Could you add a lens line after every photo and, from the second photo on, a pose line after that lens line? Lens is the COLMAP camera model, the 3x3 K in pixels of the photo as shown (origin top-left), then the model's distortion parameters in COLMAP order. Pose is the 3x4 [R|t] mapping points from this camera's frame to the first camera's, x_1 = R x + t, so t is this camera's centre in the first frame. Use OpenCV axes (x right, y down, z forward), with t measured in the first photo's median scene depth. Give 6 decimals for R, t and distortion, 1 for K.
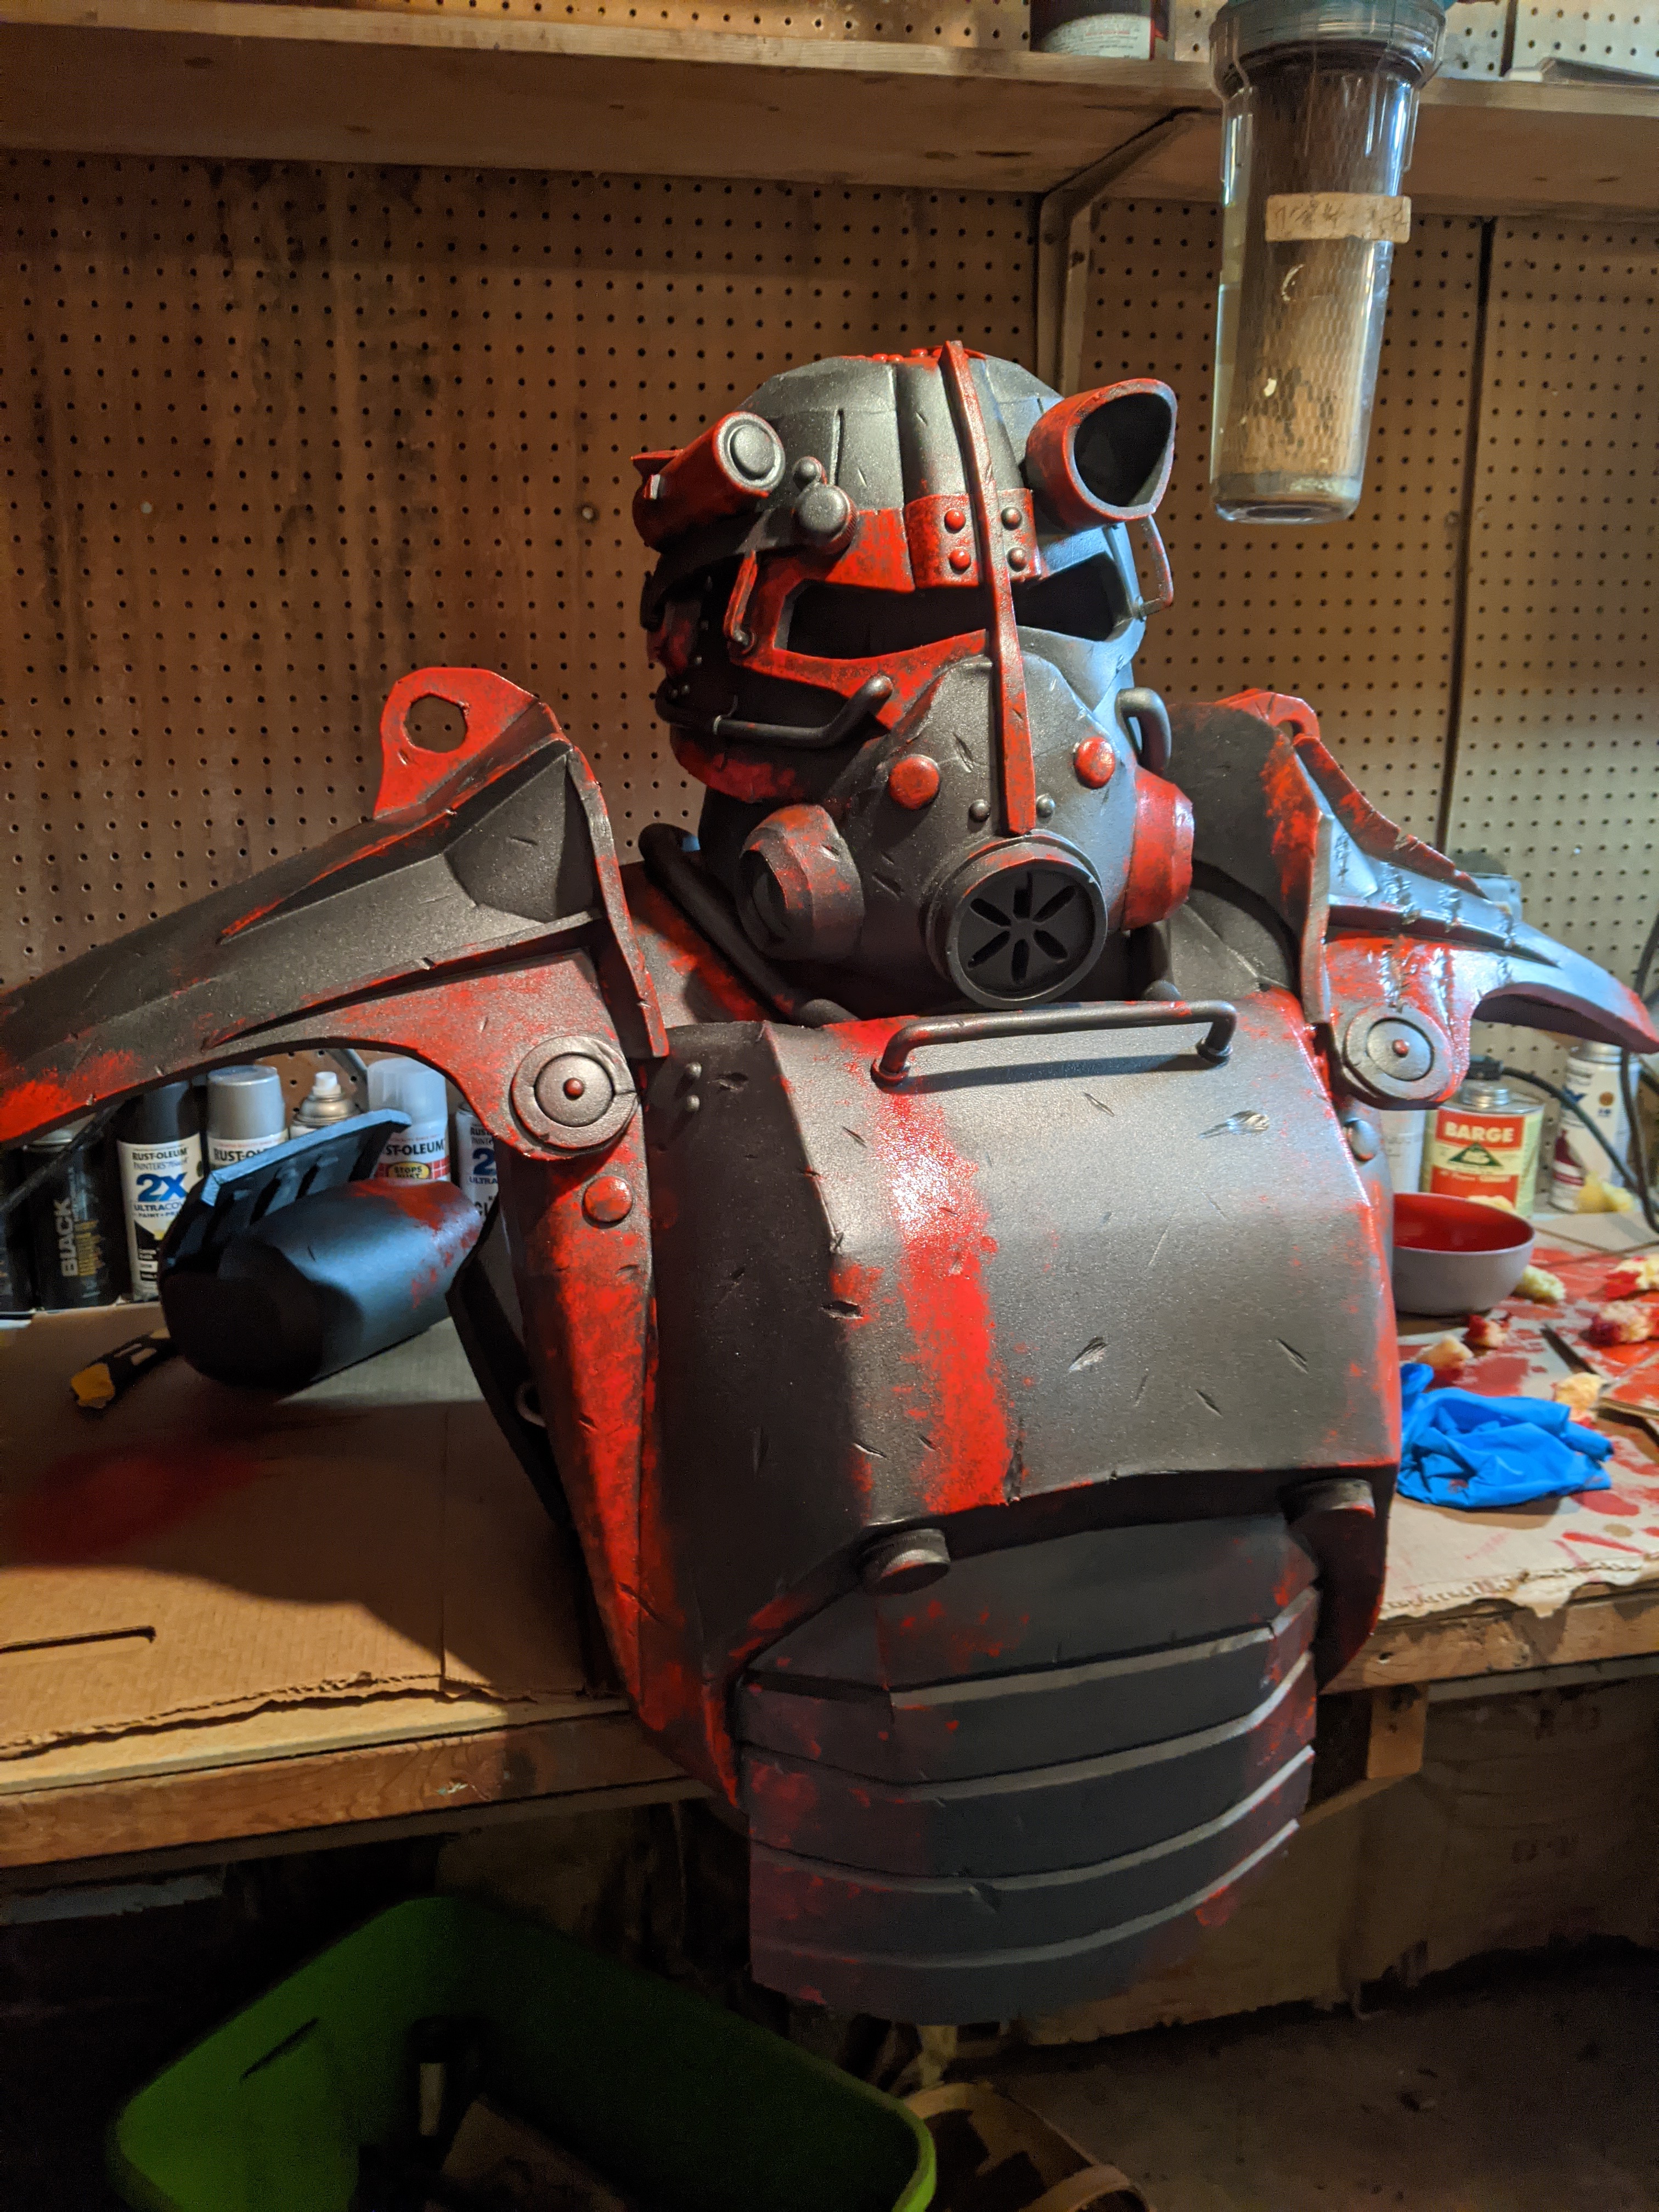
lens RADIAL K [[1771.0, 0, 837.7], [0, 1771.0, 1103.7], [0, 0, 1]] dist [0.065012, -0.139233]
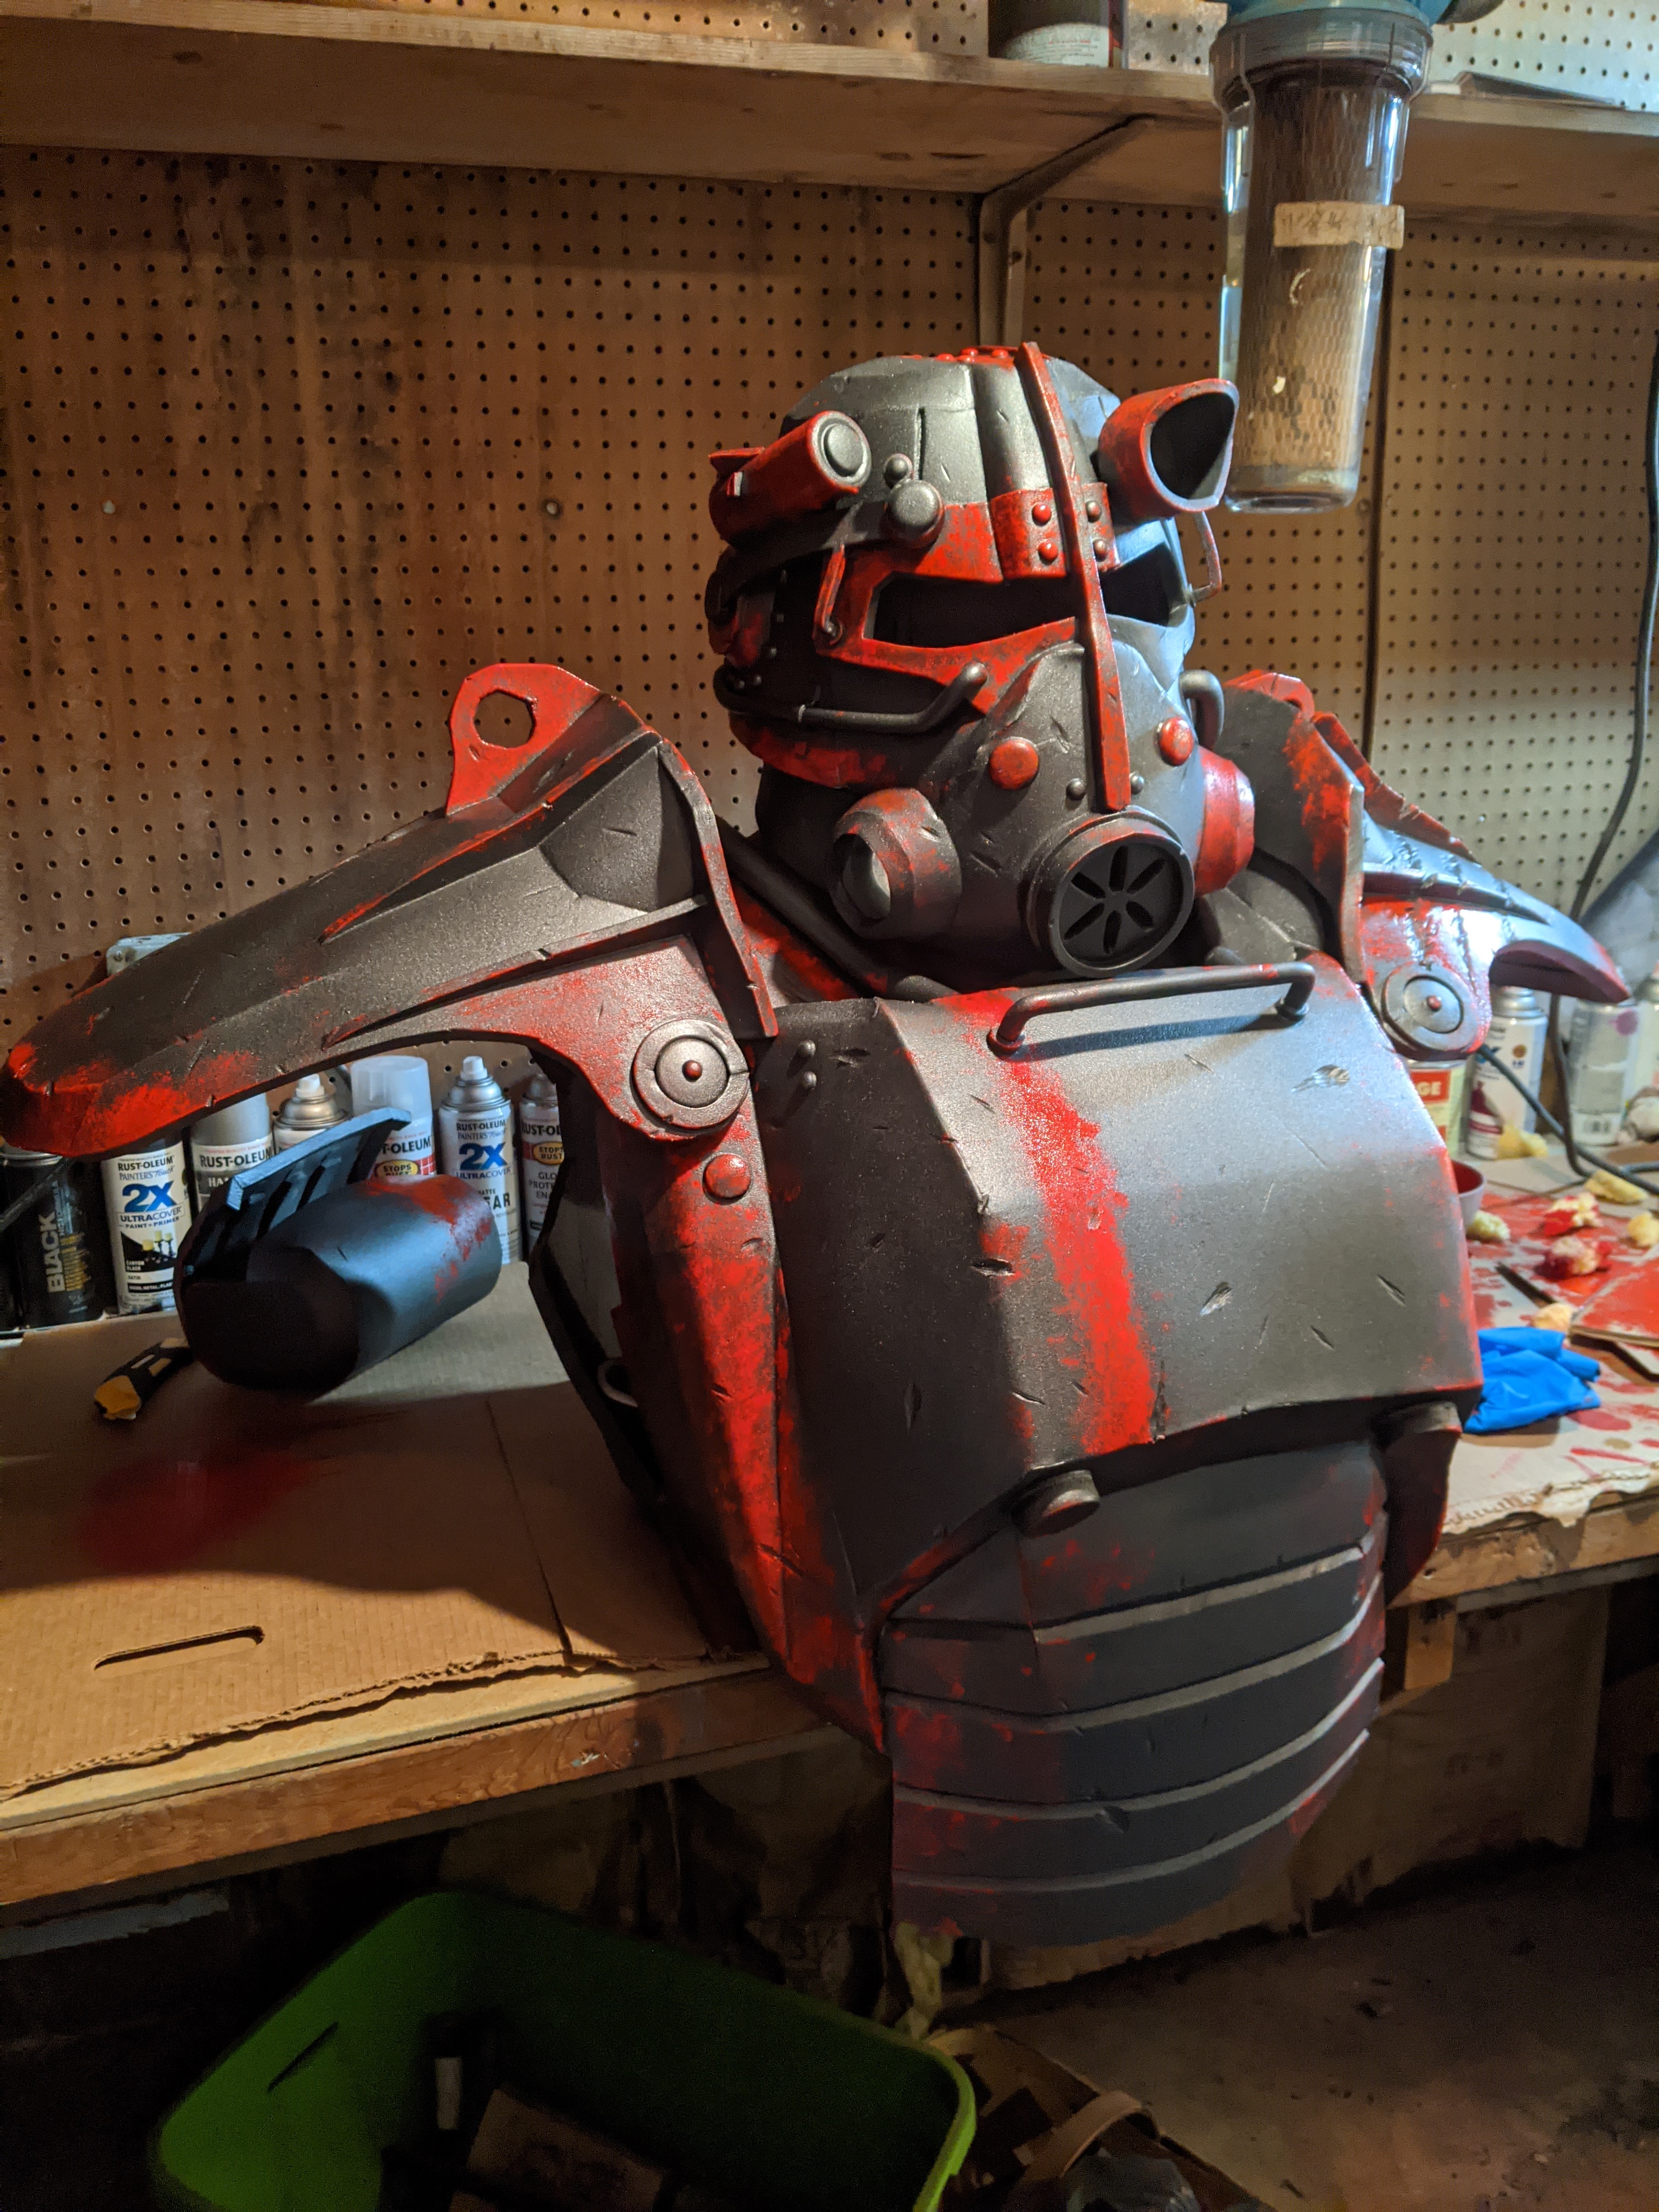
lens RADIAL K [[1771.1, 0, 829.5], [0, 1771.1, 1106.0], [0, 0, 1]] dist [0.058408, -0.131390]
pose [[0.993953, -0.042919, 0.101067, -0.143094], [0.042244, 0.999069, 0.008805, 0.005251], [-0.101351, -0.004482, 0.994841, -0.025850]]
